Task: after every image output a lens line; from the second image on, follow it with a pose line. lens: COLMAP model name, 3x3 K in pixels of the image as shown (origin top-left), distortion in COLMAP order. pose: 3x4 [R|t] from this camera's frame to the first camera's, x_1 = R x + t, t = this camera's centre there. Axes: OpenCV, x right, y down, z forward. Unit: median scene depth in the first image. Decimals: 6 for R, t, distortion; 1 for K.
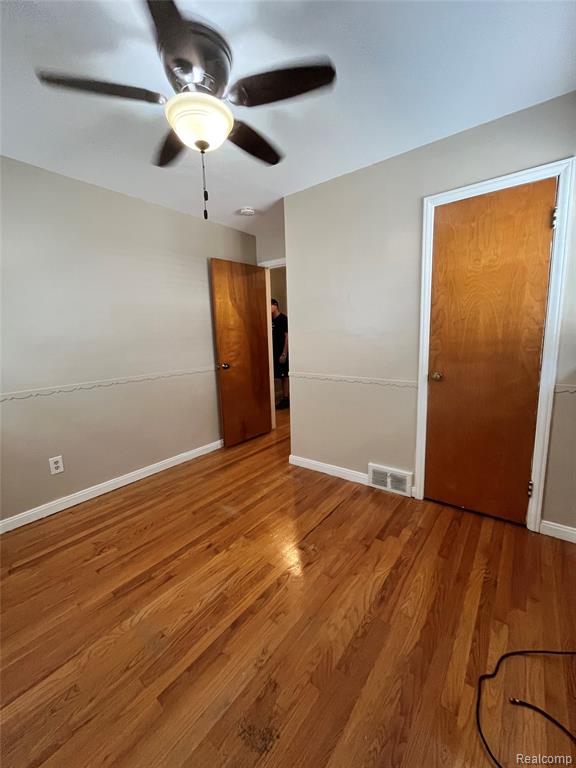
lens RADIAL K [[313.7, 0, 288.2], [0, 313.7, 382.3], [0, 0, 1]] dist [-0.000823, 0.000466]
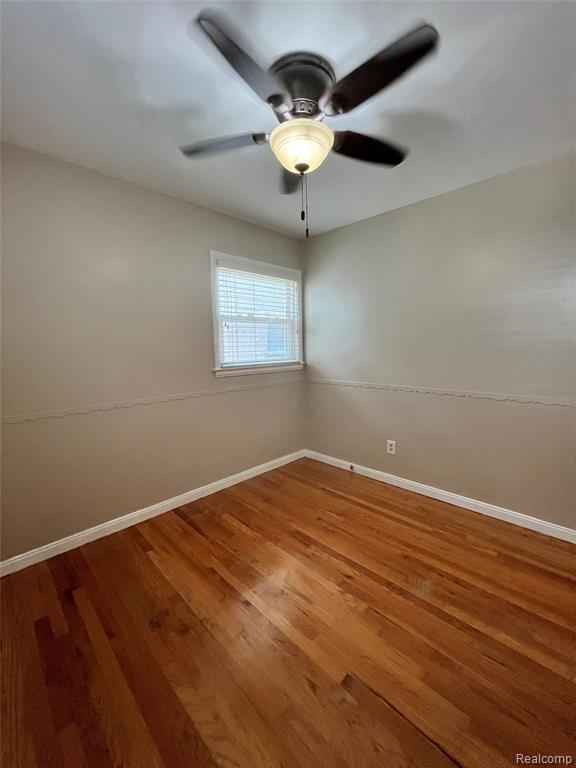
lens RADIAL K [[313.7, 0, 288.2], [0, 313.7, 382.3], [0, 0, 1]] dist [-0.000823, 0.000466]
pose [[-0.132299, 0.152038, -0.979480, 0.500344], [-0.134003, 0.976351, 0.169652, -0.145640], [0.982110, 0.153698, -0.108797, 0.705548]]
